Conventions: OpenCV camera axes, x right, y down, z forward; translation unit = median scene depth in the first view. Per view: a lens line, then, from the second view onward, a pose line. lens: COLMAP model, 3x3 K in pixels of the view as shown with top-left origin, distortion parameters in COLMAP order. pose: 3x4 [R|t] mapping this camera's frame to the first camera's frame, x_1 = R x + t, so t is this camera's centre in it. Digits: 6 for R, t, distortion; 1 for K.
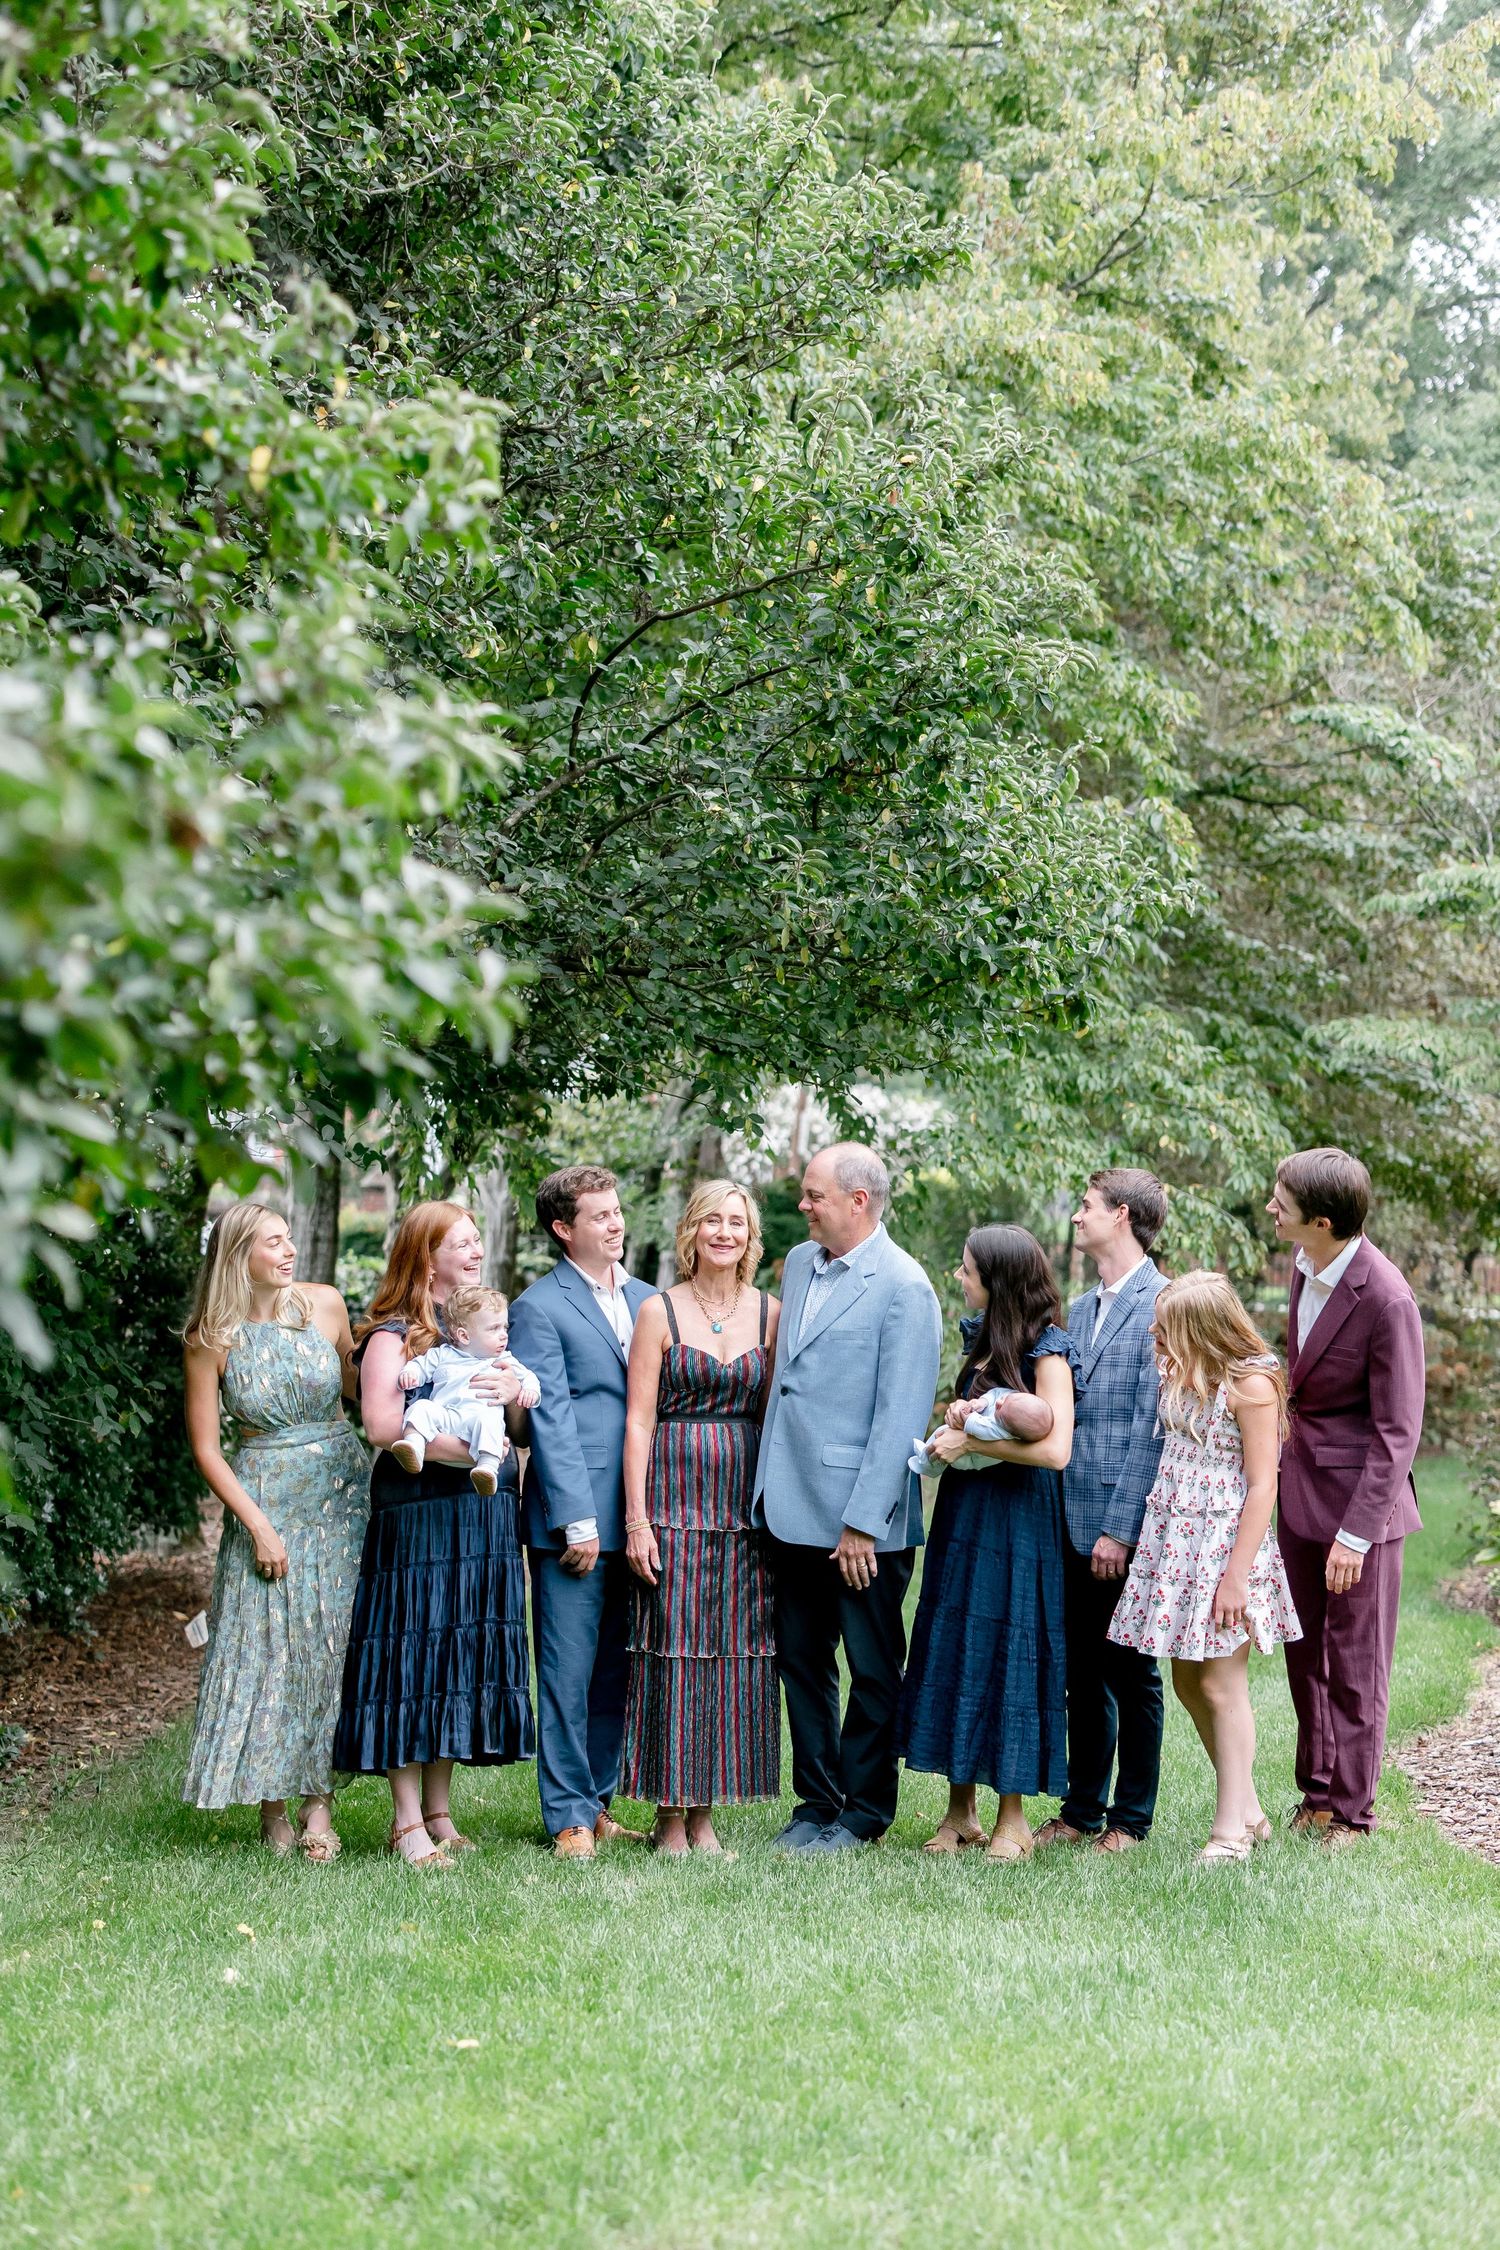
lens RADIAL K [[3565.7, 0, 752.2], [0, 3565.7, 1165.2], [0, 0, 1]] dist [0.031662, 0.033338]
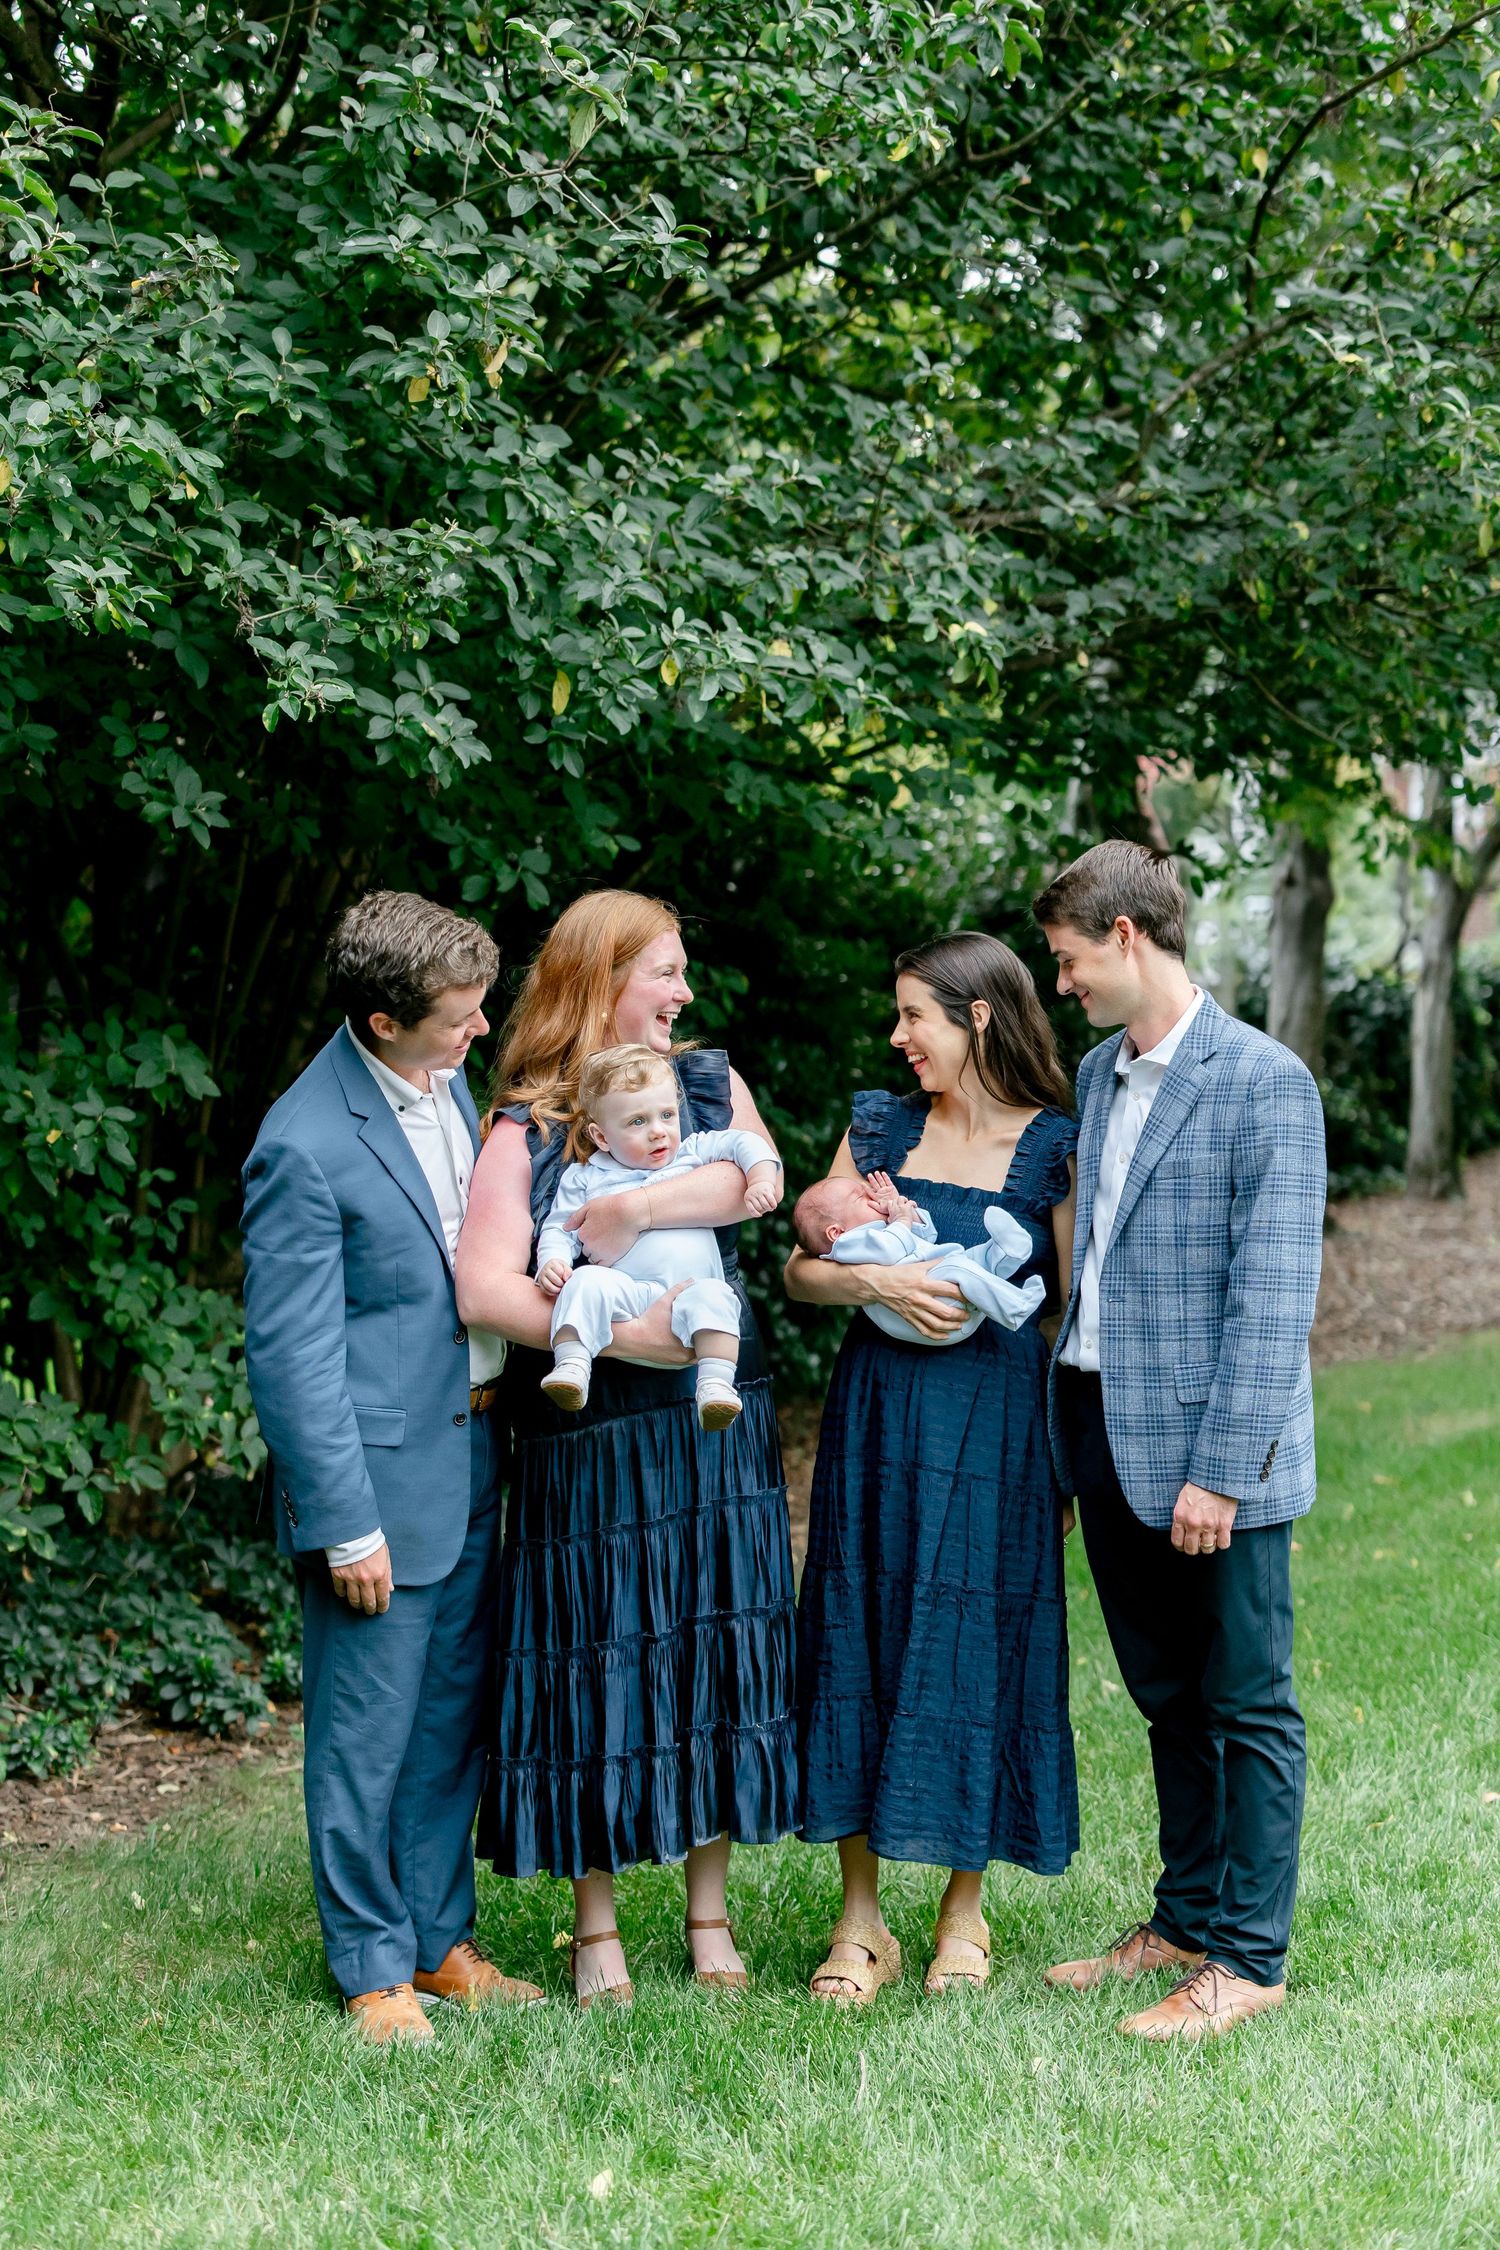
lens RADIAL K [[3468.6, 0, 677.1], [0, 3468.6, 1072.2], [0, 0, 1]] dist [0.002295, -0.034374]
pose [[0.927098, -0.006357, -0.374765, 0.101956], [0.032200, 0.997511, 0.062737, -0.004183], [0.373433, -0.070230, 0.924995, 0.240799]]
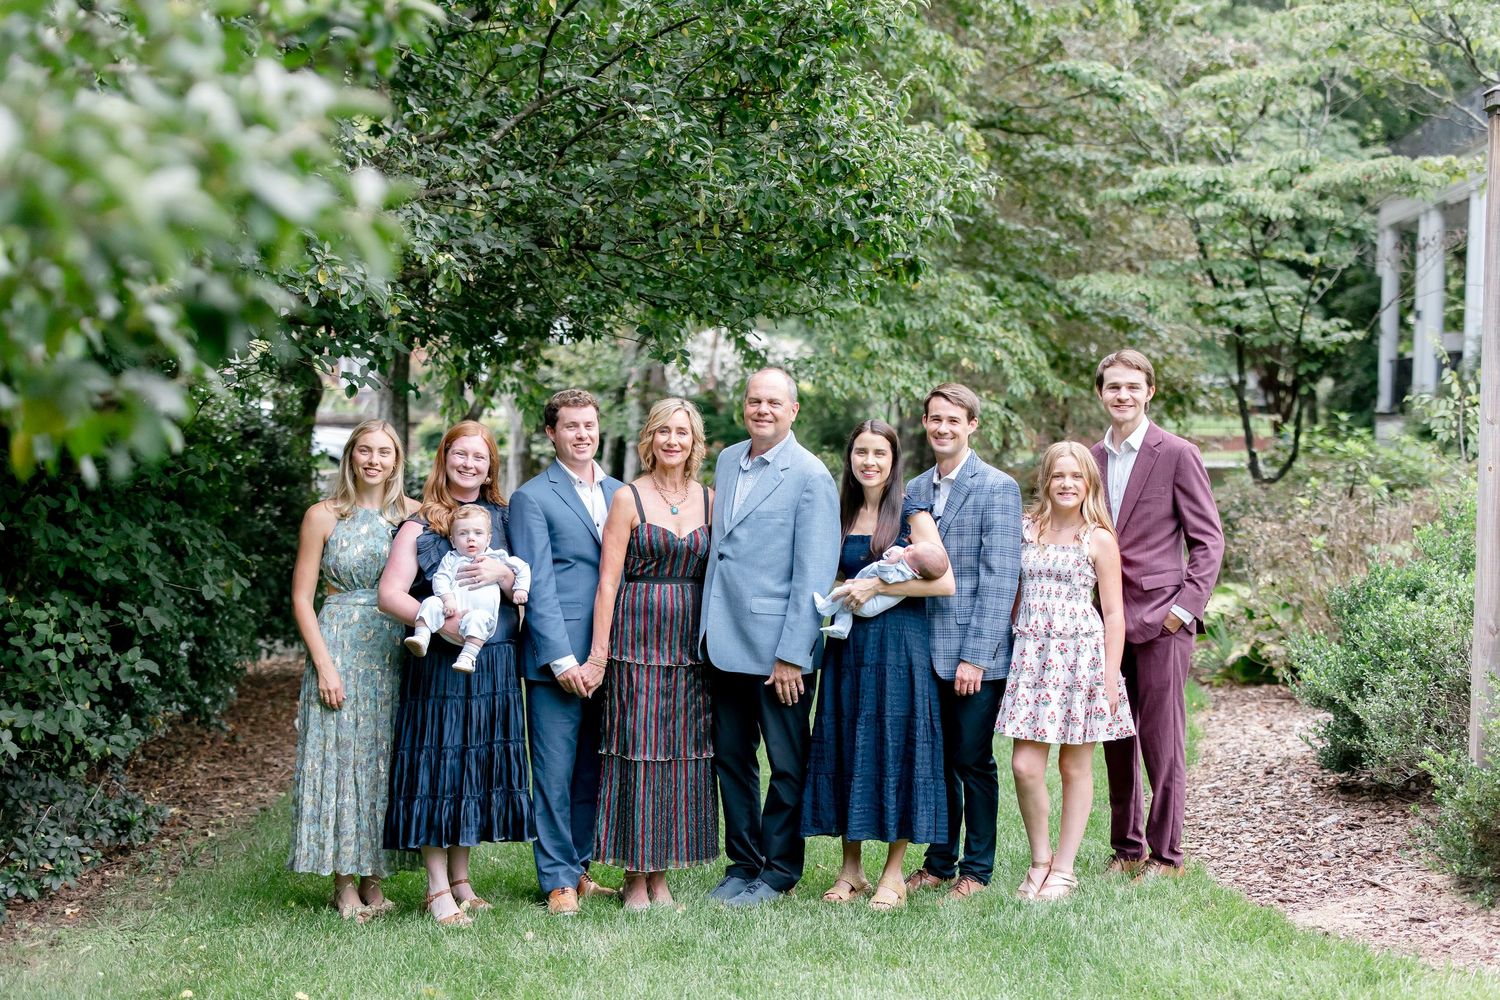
lens RADIAL K [[2166.6, 0, 754.2], [0, 2166.6, 508.4], [0, 0, 1]] dist [0.023977, -0.038181]
pose [[0.999157, -0.028068, 0.029952, 0.001249], [0.026270, 0.997922, 0.058842, -0.001644], [-0.031542, -0.058005, 0.997818, 0.153067]]
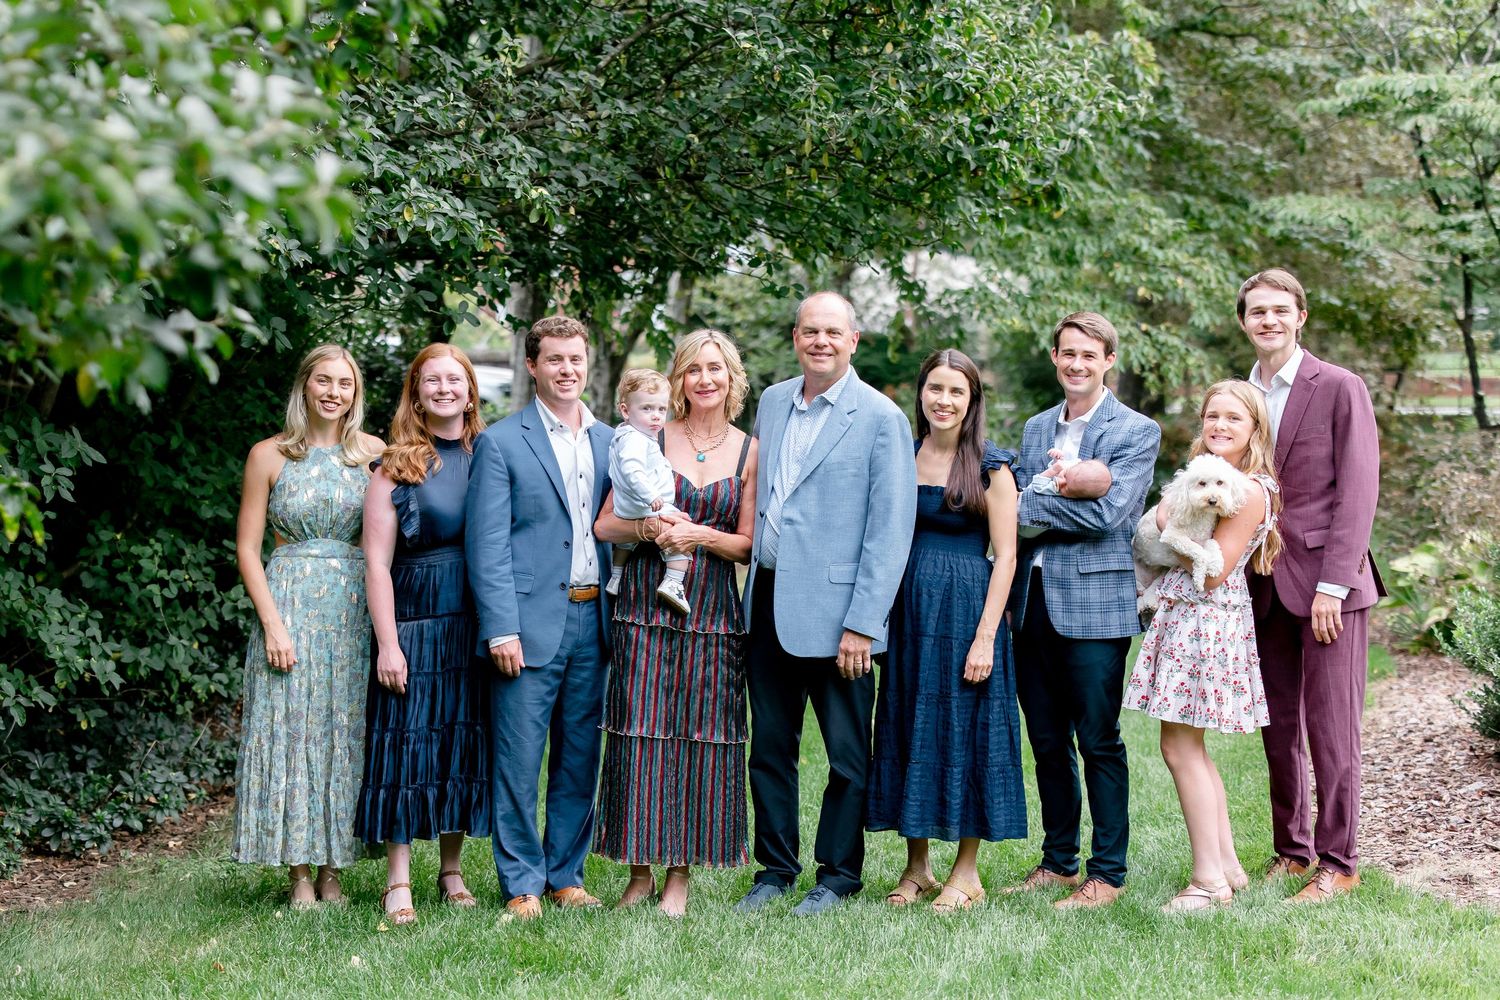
lens RADIAL K [[2480.0, 0, 634.2], [0, 2480.0, 540.2], [0, 0, 1]] dist [-0.009429, 0.052756]
pose [[0.994105, -0.017357, -0.107028, 0.034242], [0.026834, 0.995780, 0.087759, -0.001951], [0.105053, -0.090113, 0.990375, 0.079353]]
